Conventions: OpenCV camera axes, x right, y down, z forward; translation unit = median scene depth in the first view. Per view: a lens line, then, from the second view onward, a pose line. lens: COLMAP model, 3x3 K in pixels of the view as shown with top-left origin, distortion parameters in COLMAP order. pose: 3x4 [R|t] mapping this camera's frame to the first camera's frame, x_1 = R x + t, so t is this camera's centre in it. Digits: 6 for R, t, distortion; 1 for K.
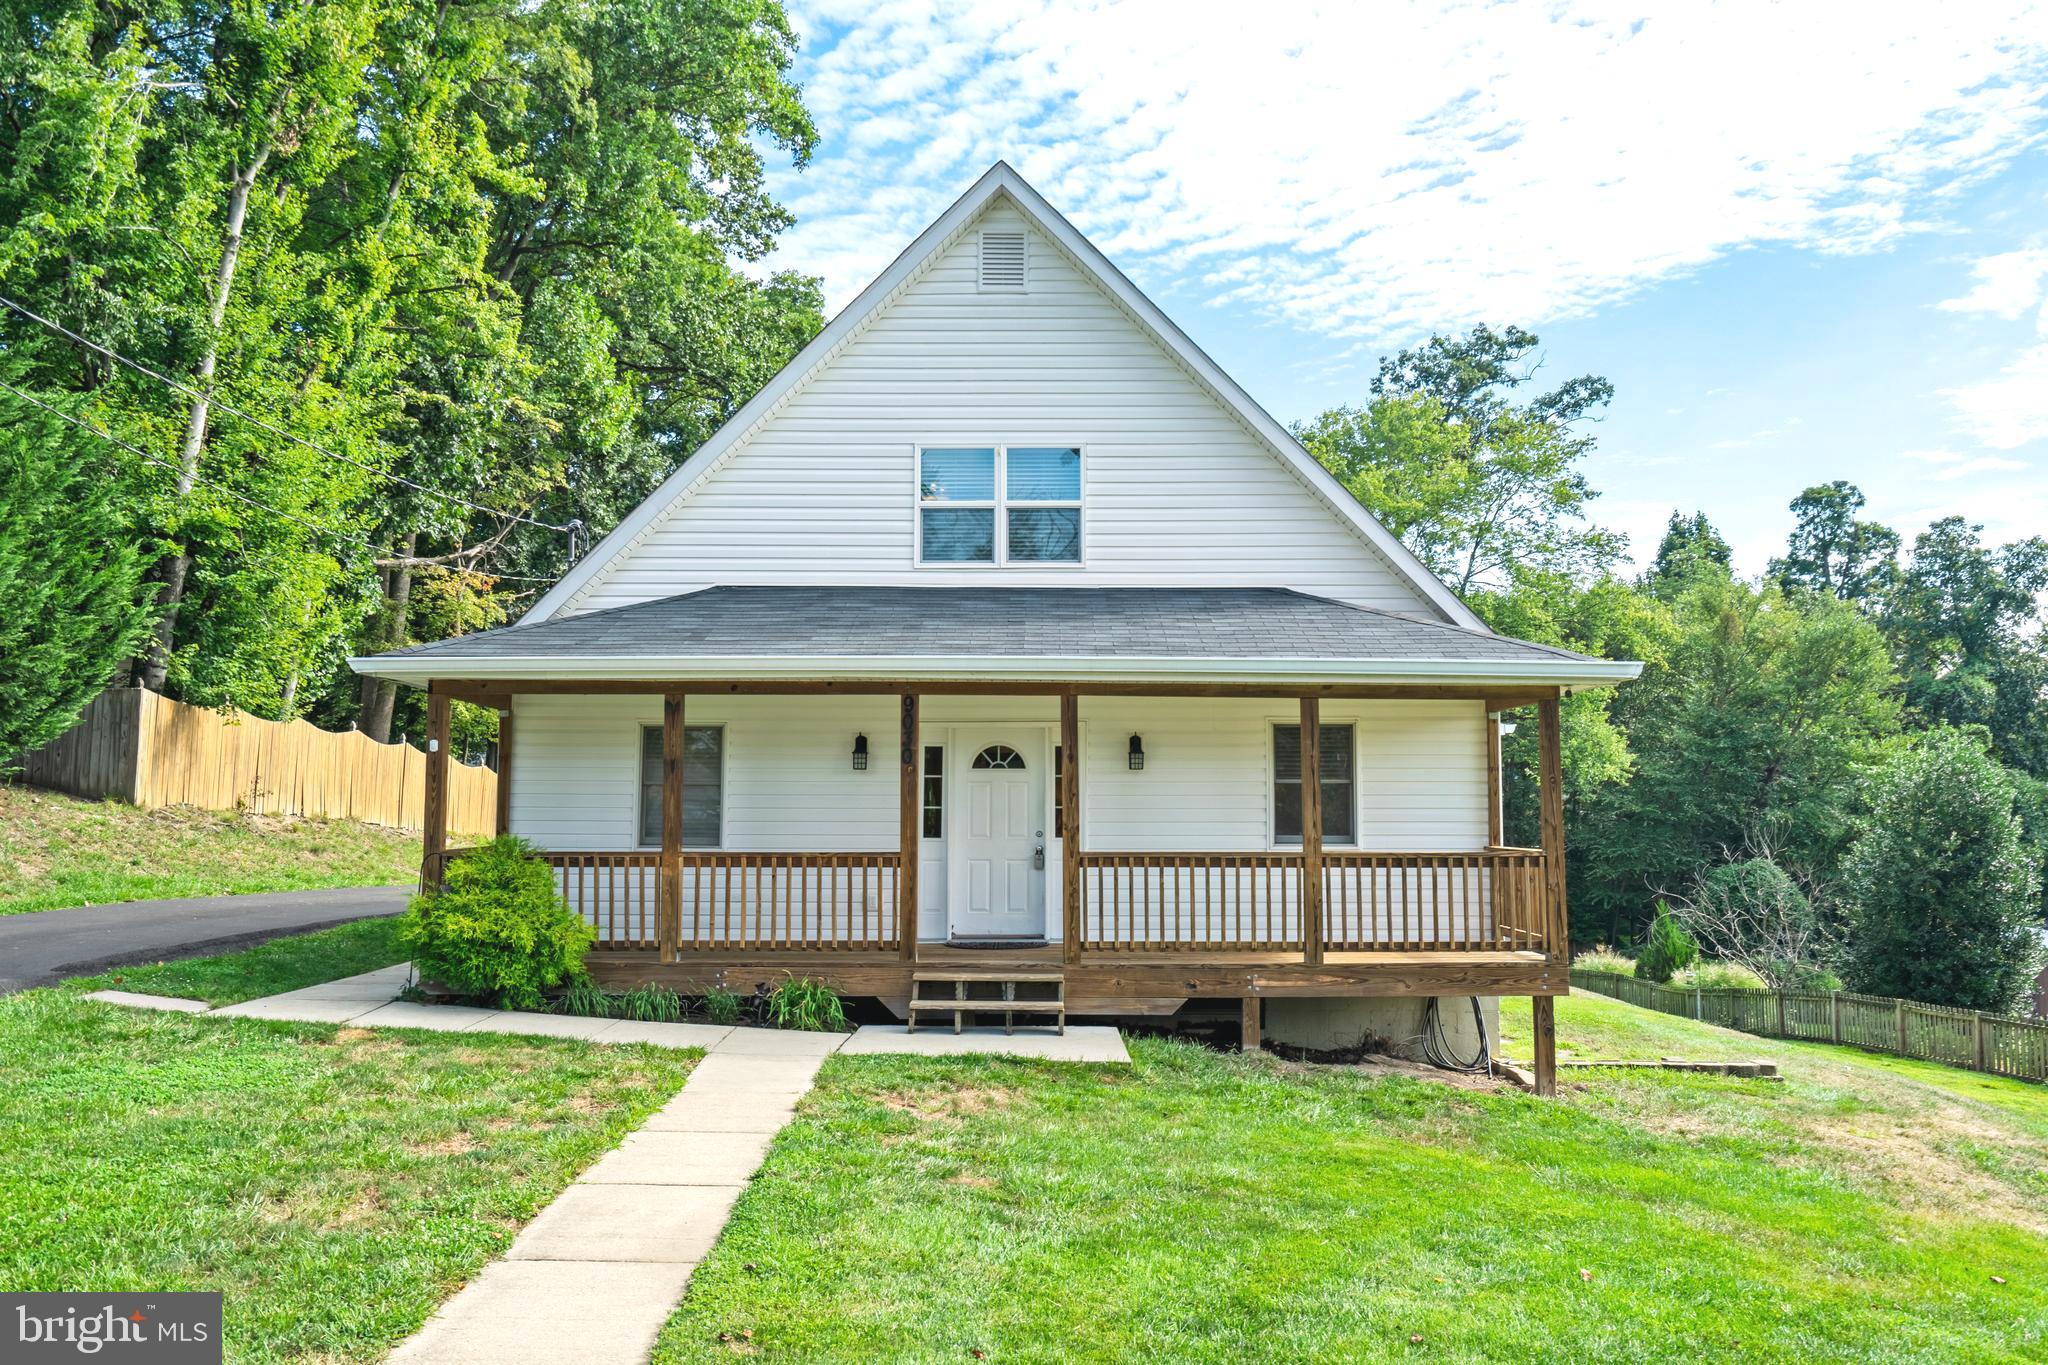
lens RADIAL K [[1523.4, 0, 1024.4], [0, 1523.4, 678.5], [0, 0, 1]] dist [0.003171, -0.001233]
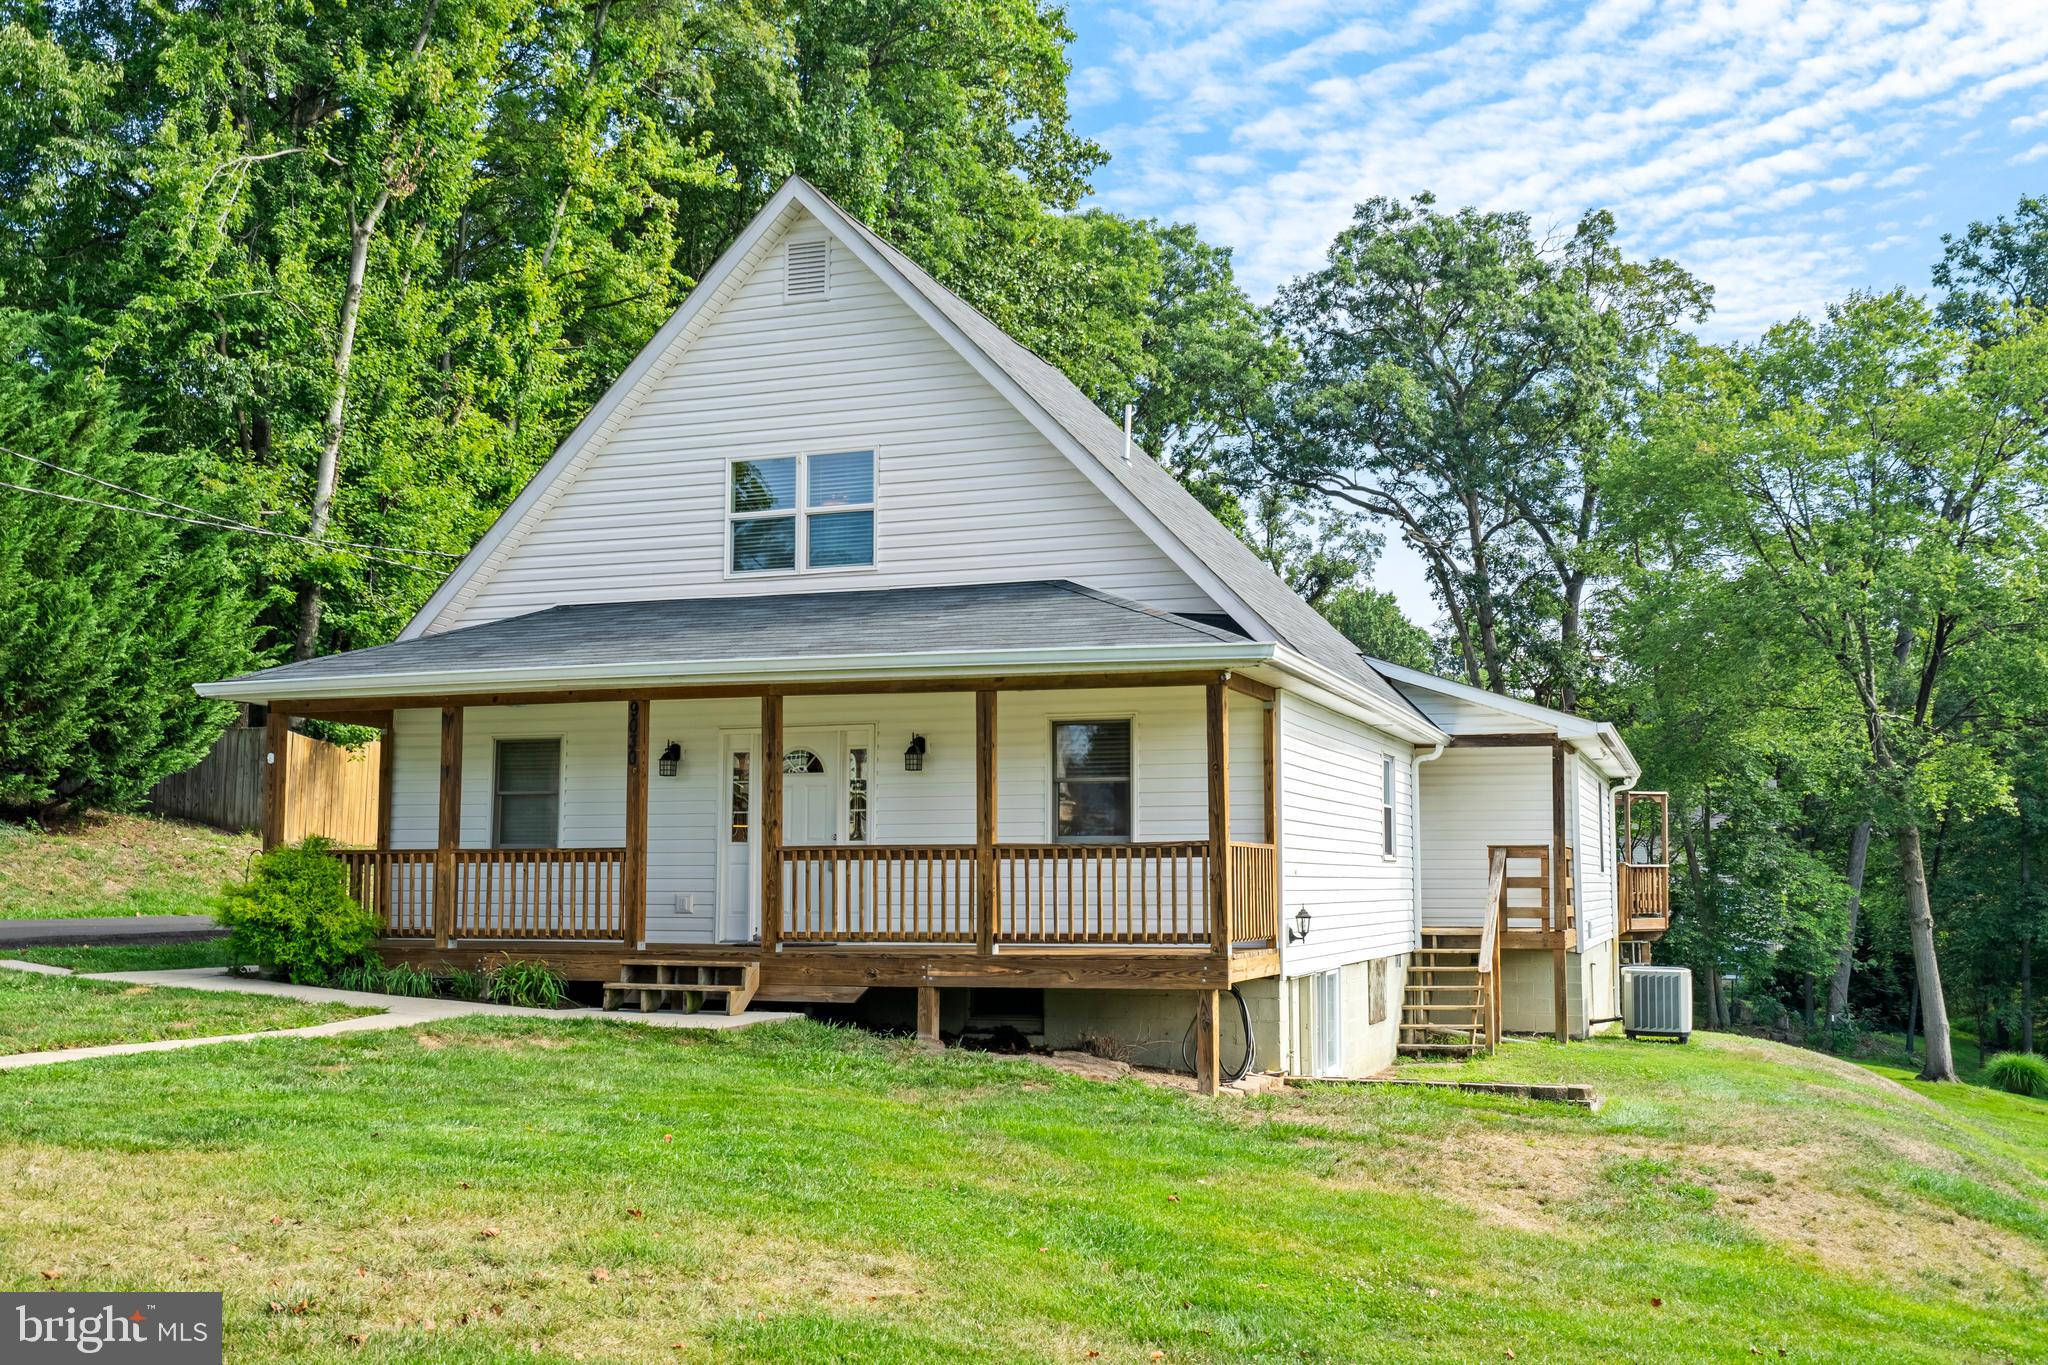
lens RADIAL K [[2029.0, 0, 1025.0], [0, 2029.0, 684.2], [0, 0, 1]] dist [0.000398, 0.000000]
pose [[0.941937, -0.035716, -0.333885, 0.568427], [0.031053, 0.999331, -0.019296, 0.030209], [0.334351, 0.007807, 0.942416, -0.216283]]
